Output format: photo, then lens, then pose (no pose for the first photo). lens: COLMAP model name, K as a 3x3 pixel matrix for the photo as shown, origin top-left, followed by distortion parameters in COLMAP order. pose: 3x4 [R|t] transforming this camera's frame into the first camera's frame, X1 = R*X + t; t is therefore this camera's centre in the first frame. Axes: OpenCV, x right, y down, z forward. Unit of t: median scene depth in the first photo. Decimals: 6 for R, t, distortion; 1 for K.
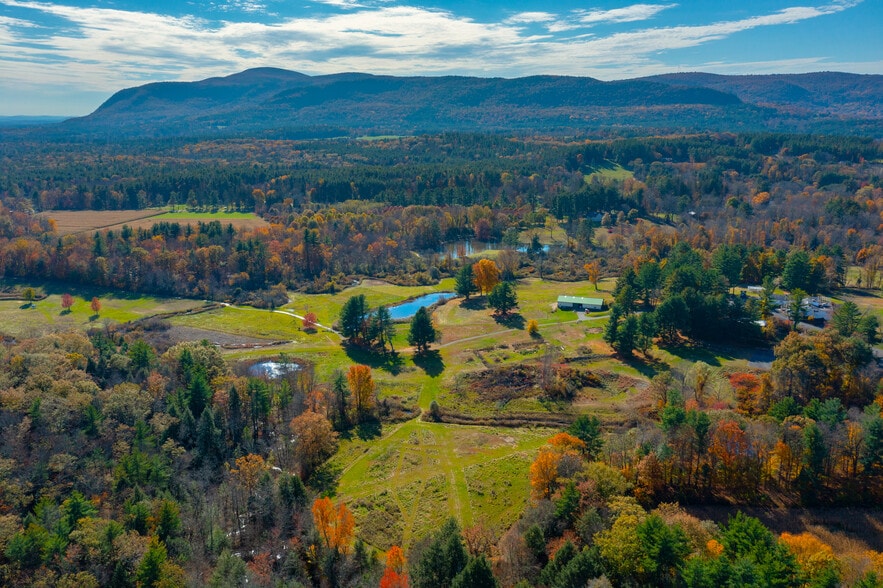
lens RADIAL K [[703.5, 0, 441.5], [0, 703.5, 294.0], [0, 0, 1]] dist [-0.008764, -0.005191]
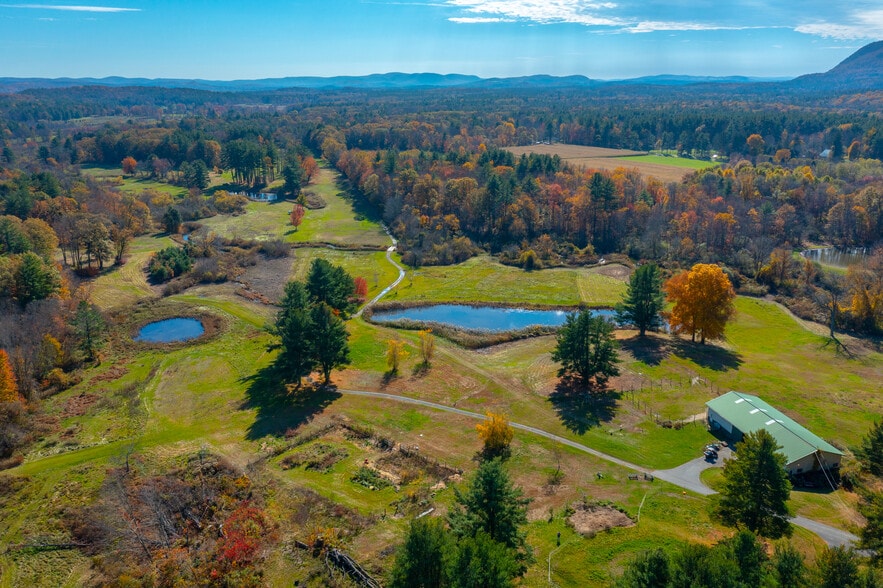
lens RADIAL K [[703.5, 0, 441.5], [0, 703.5, 294.0], [0, 0, 1]] dist [-0.008764, -0.005191]
pose [[0.537347, 0.243070, -0.807574, 0.301555], [-0.203728, 0.966618, 0.155383, -0.059079], [0.818385, 0.081031, 0.568930, 0.551854]]
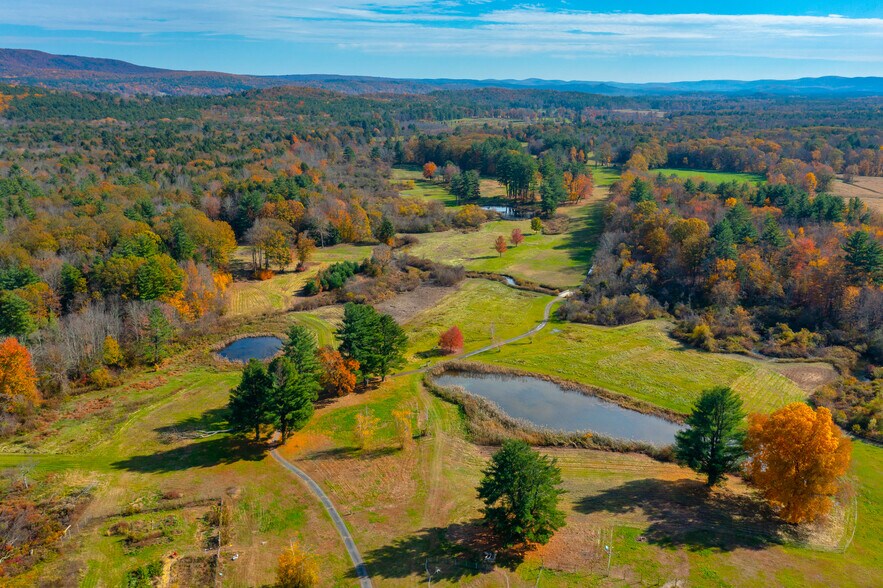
lens RADIAL K [[703.5, 0, 441.5], [0, 703.5, 294.0], [0, 0, 1]] dist [-0.008764, -0.005191]
pose [[0.025501, 0.287245, -0.957518, 0.292431], [-0.252767, 0.928558, 0.271826, -0.127464], [0.967191, 0.235097, 0.096285, 0.745378]]
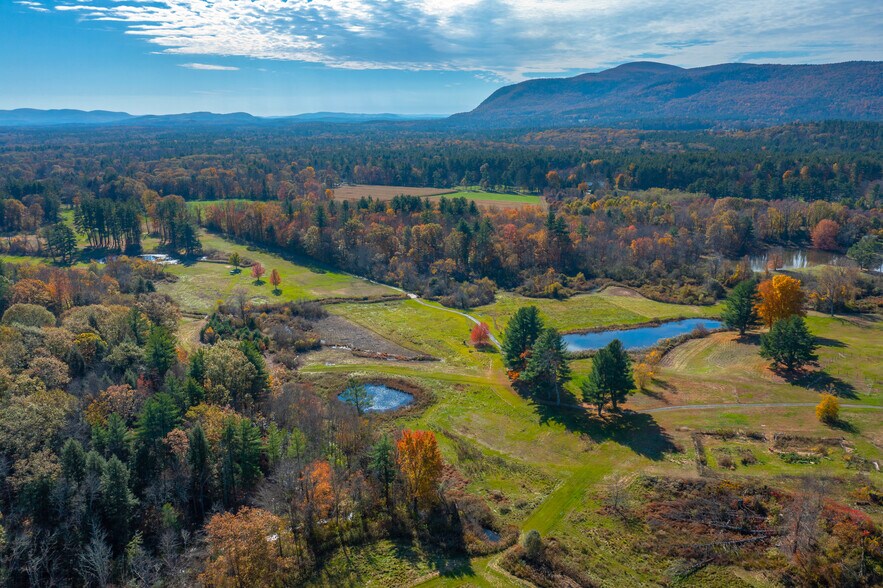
lens RADIAL K [[703.5, 0, 441.5], [0, 703.5, 294.0], [0, 0, 1]] dist [-0.008764, -0.005191]
pose [[0.872382, 0.119908, -0.473890, 0.083504], [-0.119495, 0.992347, 0.031114, -0.014291], [0.473994, 0.029484, 0.880034, 0.286607]]
